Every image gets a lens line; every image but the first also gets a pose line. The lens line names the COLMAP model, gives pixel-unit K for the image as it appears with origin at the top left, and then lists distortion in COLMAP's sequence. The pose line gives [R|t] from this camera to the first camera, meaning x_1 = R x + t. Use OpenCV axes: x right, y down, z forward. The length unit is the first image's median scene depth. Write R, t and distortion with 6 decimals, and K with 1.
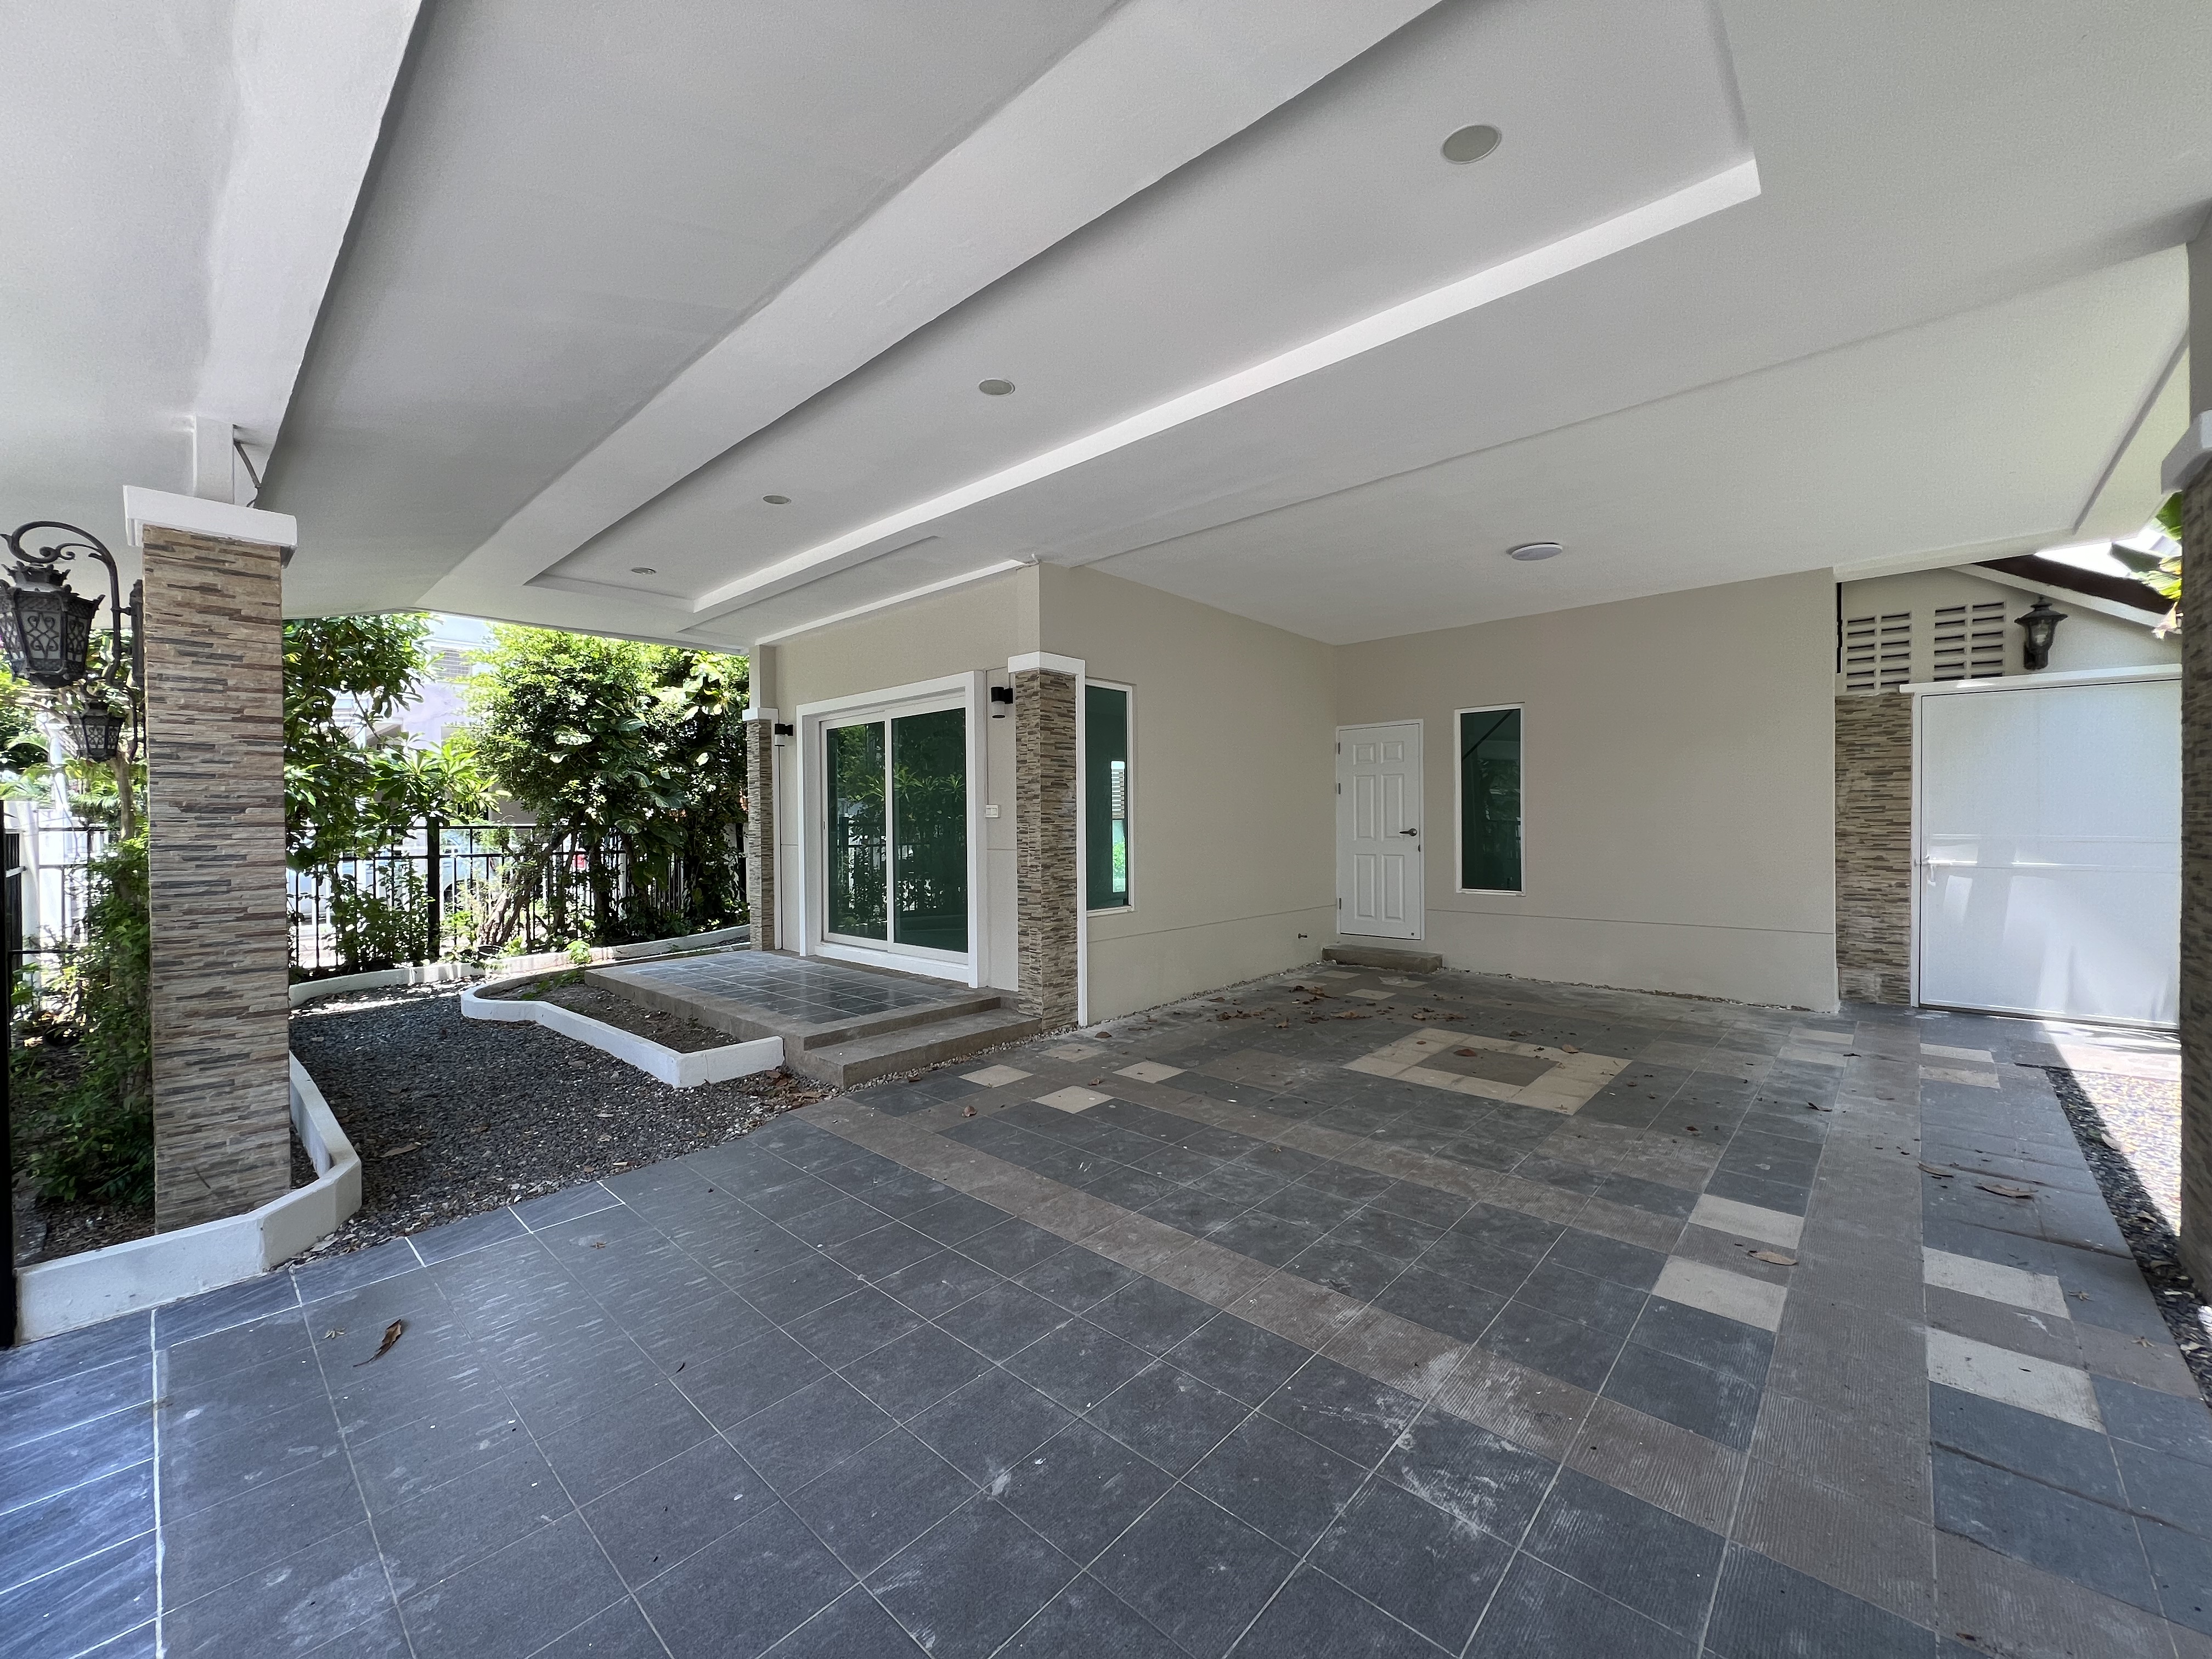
lens RADIAL K [[889.6, 0, 1102.8], [0, 889.6, 833.2], [0, 0, 1]] dist [-0.001342, 0.000438]
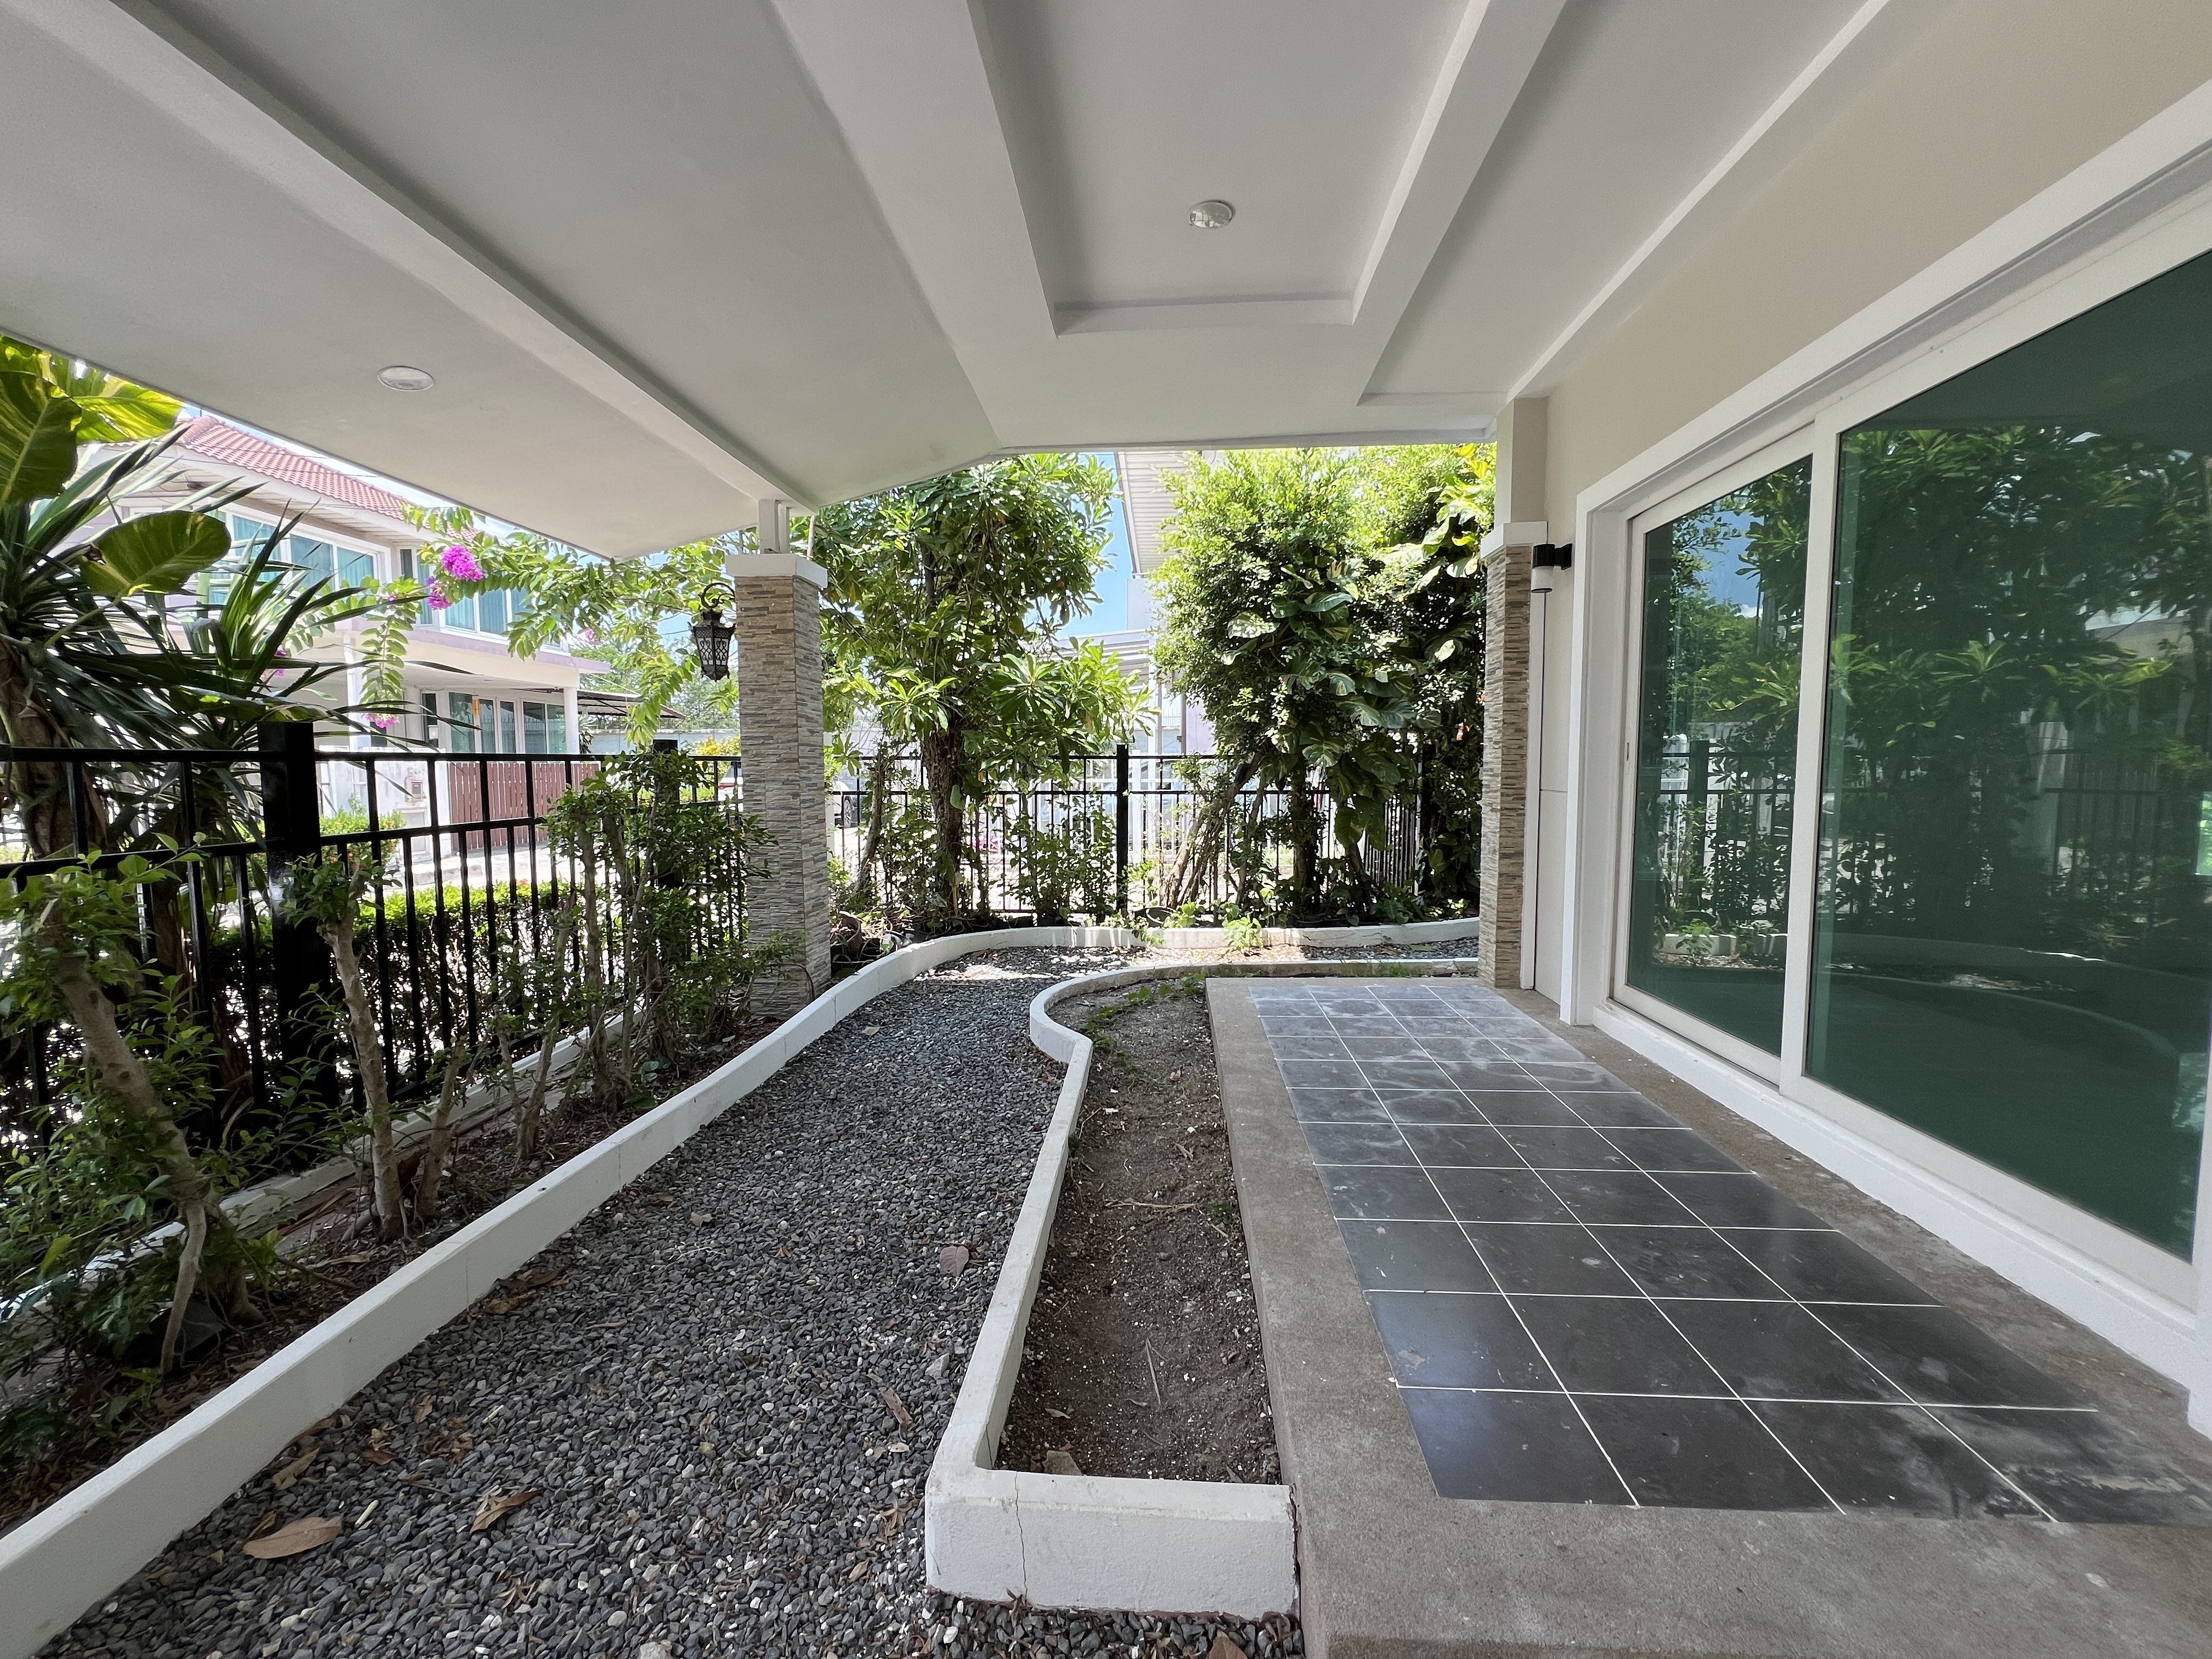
lens RADIAL K [[889.6, 0, 1107.4], [0, 889.6, 830.8], [0, 0, 1]] dist [-0.001342, 0.000438]
pose [[0.630400, 0.063309, -0.773685, -0.111345], [-0.008778, 0.997186, 0.074446, 0.000371], [0.776221, -0.040140, 0.629182, 0.443967]]
